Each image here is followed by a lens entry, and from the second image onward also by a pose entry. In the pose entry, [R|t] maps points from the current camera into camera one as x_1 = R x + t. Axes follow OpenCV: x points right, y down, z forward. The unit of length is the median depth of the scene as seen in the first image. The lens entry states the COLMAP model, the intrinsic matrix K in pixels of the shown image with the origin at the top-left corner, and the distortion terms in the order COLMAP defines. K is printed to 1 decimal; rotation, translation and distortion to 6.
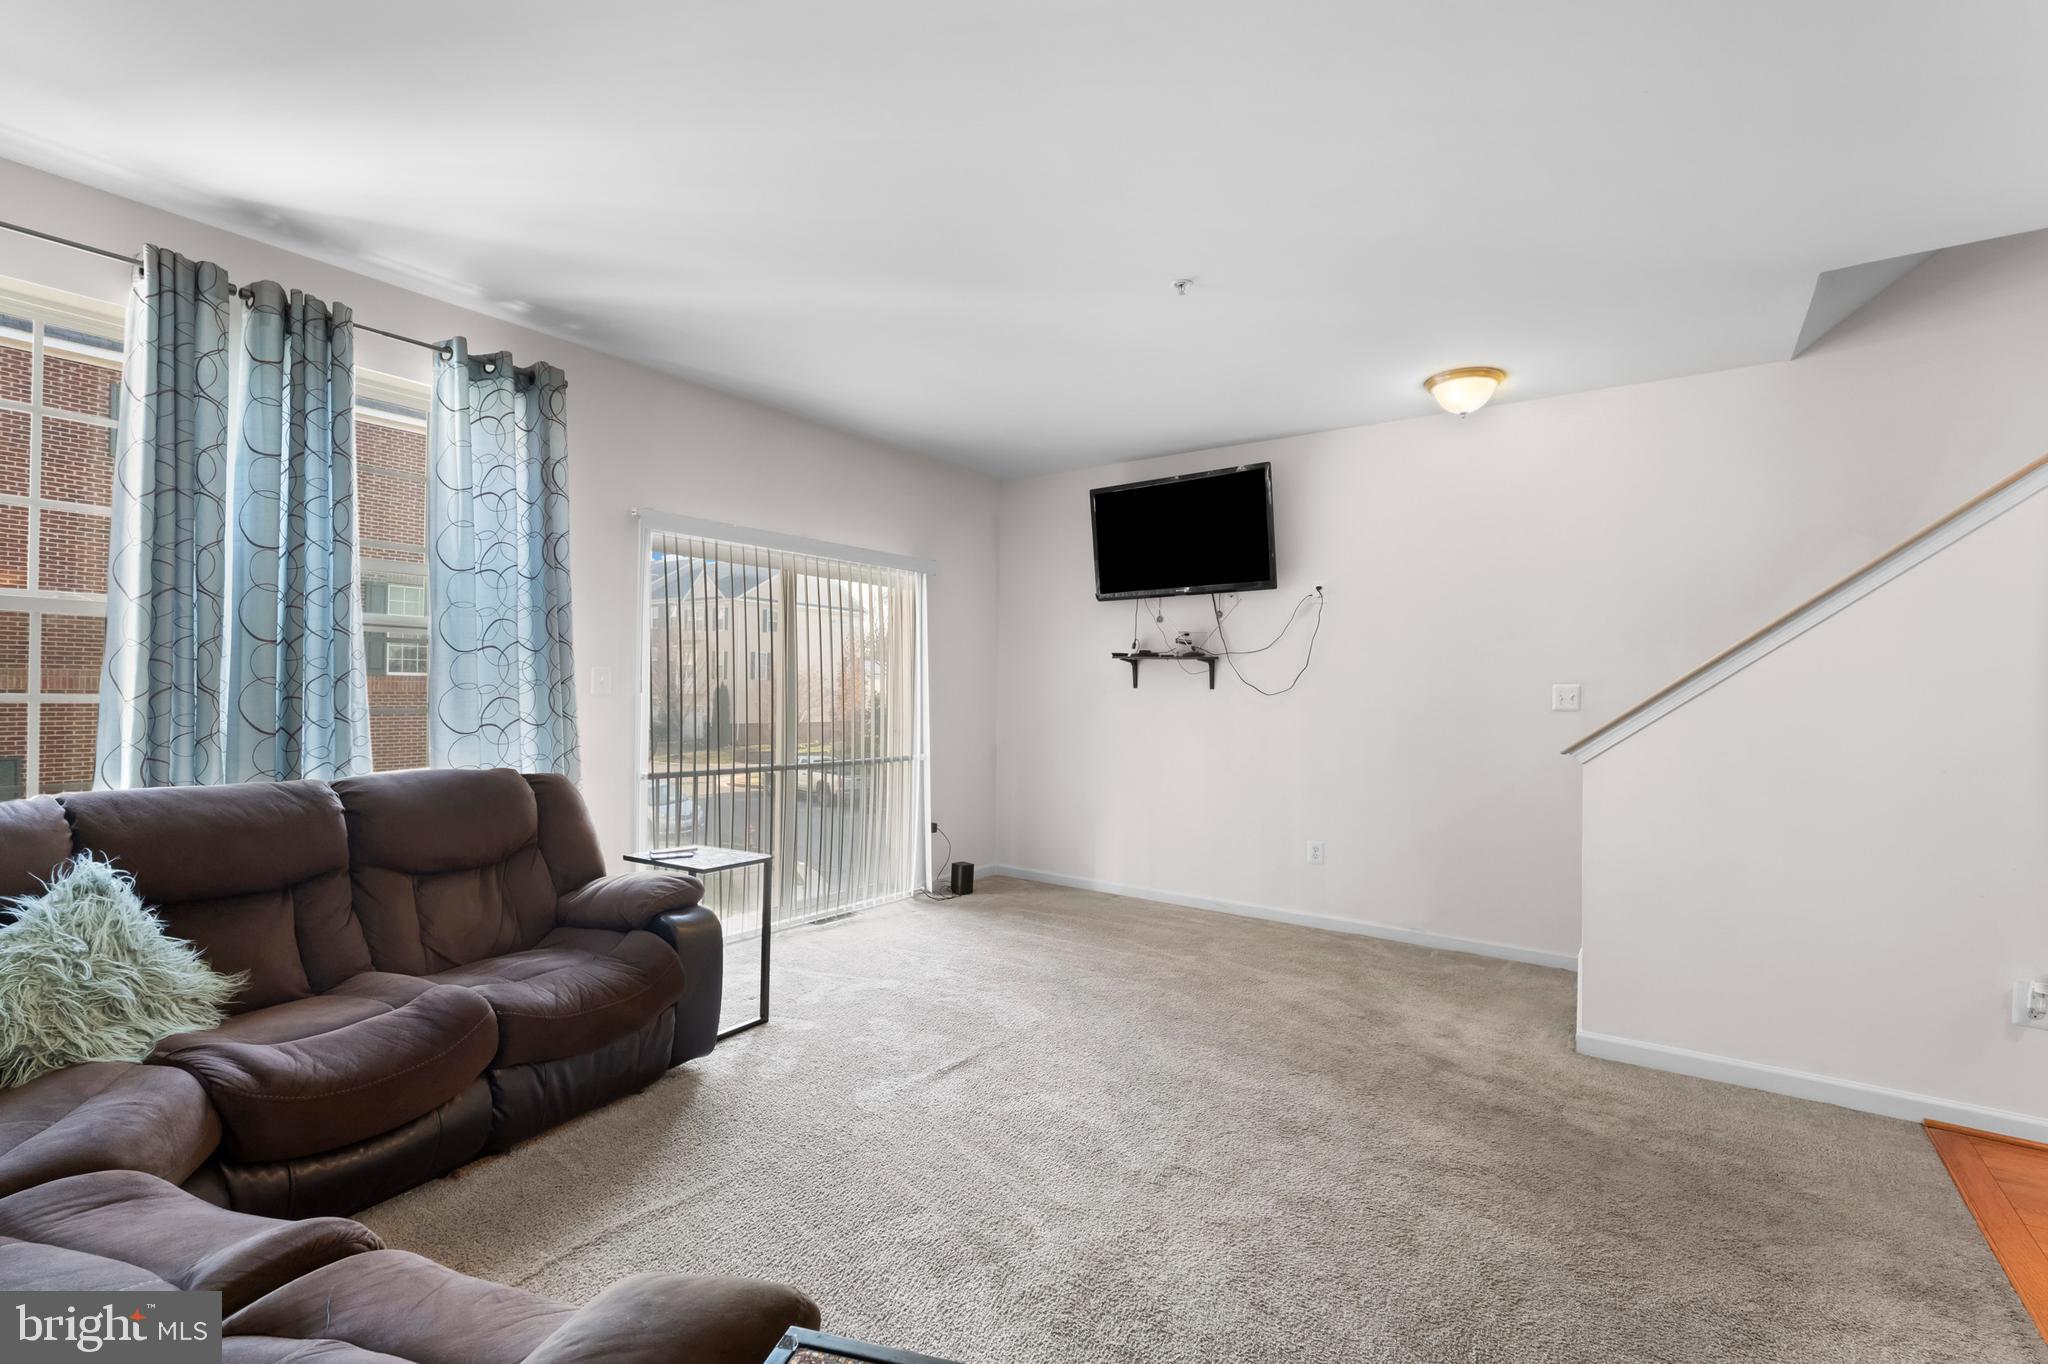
lens RADIAL K [[907.9, 0, 1027.2], [0, 907.9, 692.7], [0, 0, 1]] dist [-0.005534, -0.000257]
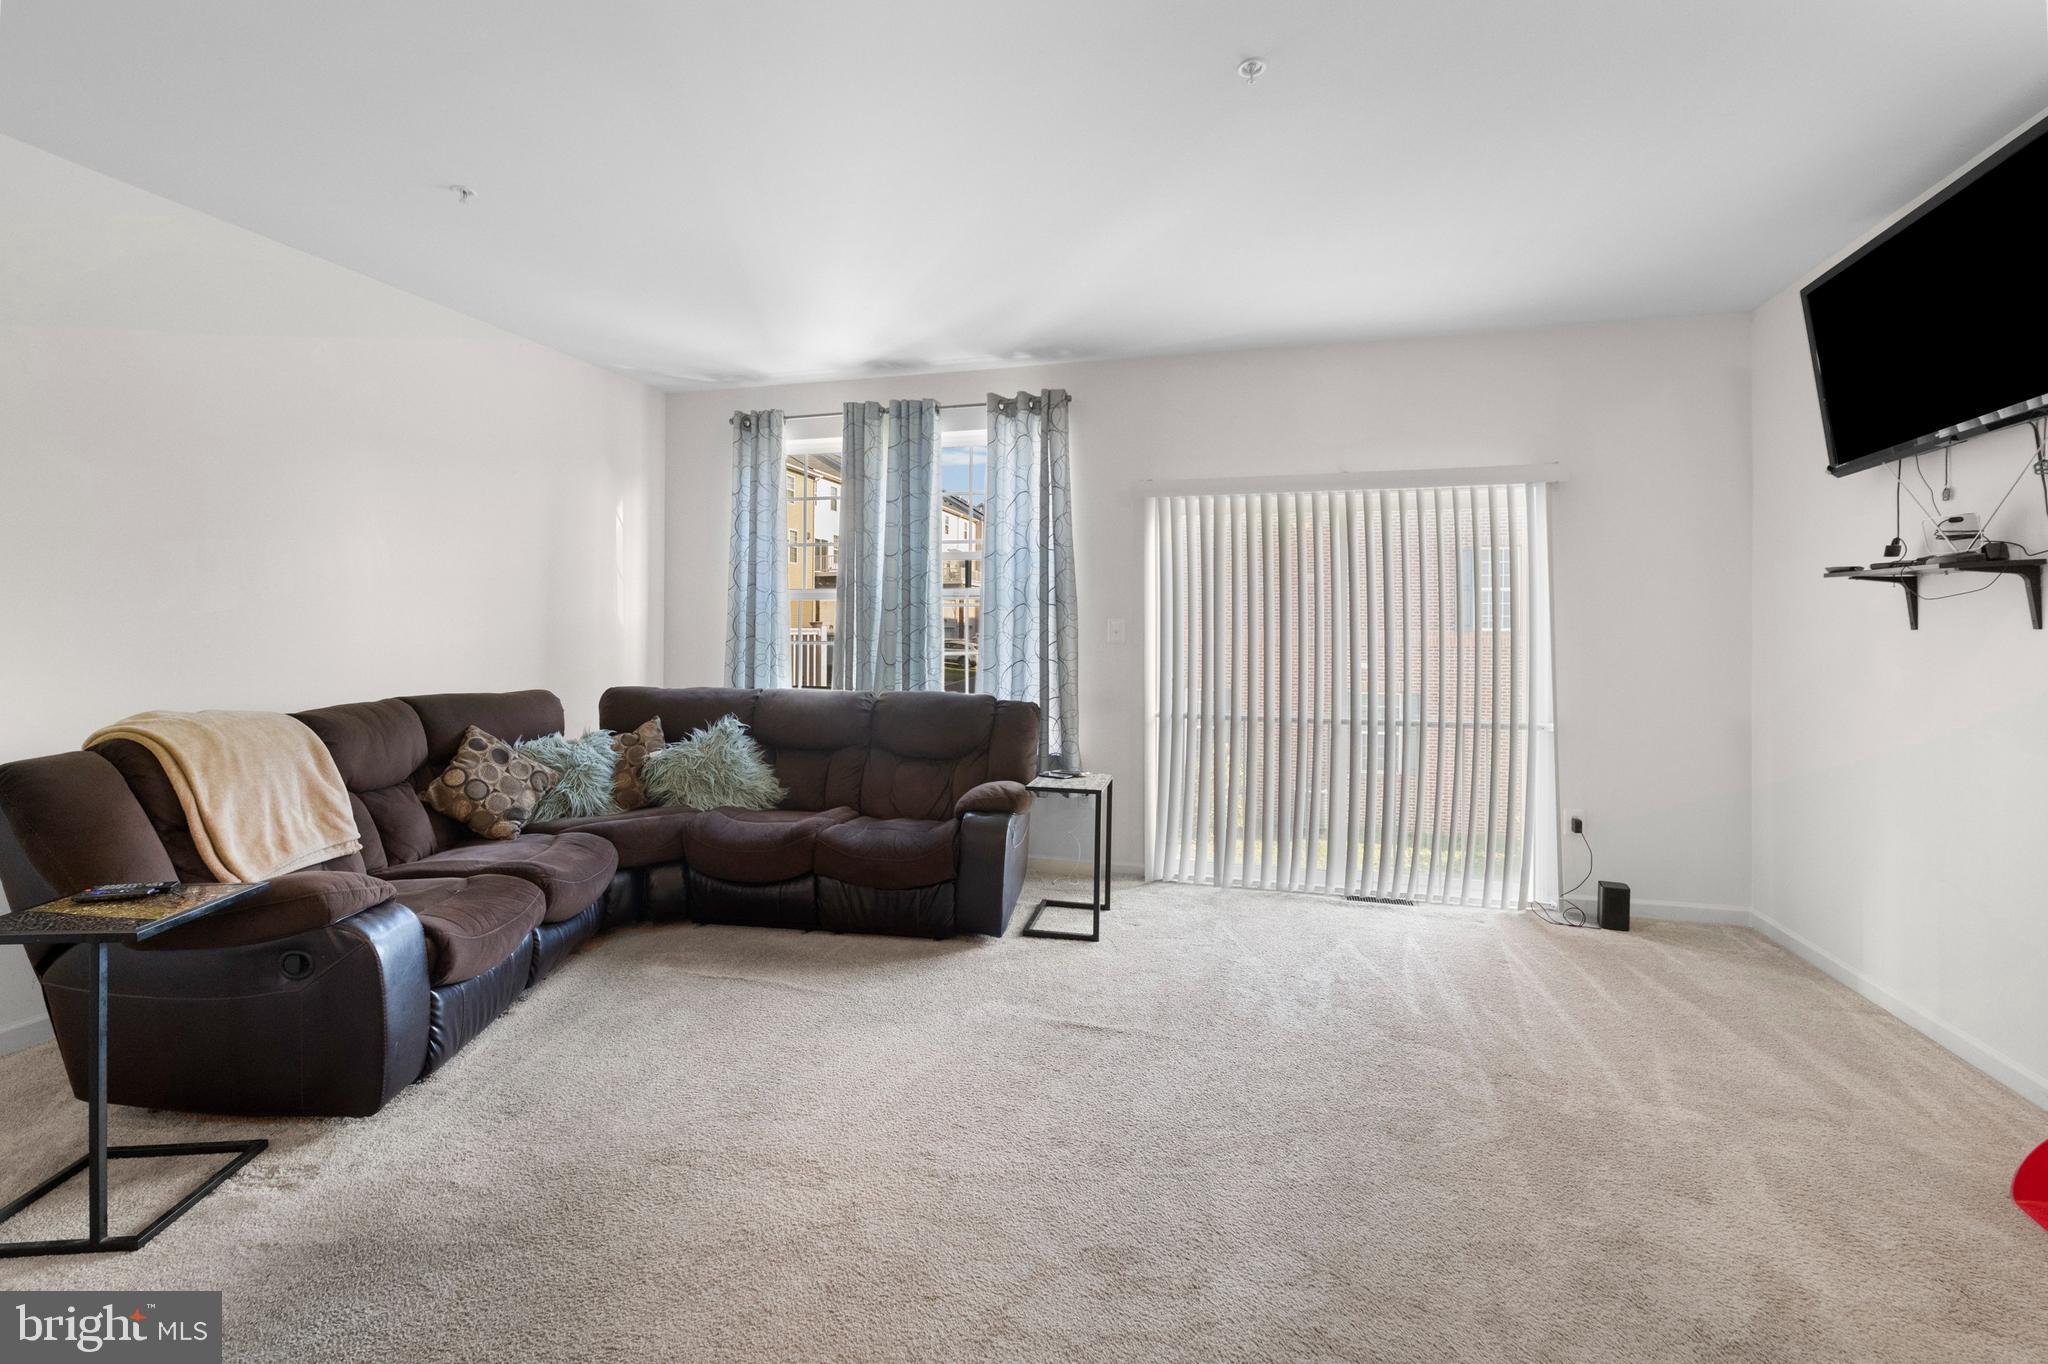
lens RADIAL K [[907.9, 0, 1004.4], [0, 907.9, 639.6], [0, 0, 1]] dist [-0.005534, -0.000257]
pose [[0.331626, -0.007686, -0.943380, 0.674572], [-0.002096, 0.999958, -0.008884, 0.009309], [0.943408, 0.004923, 0.331596, 0.505225]]
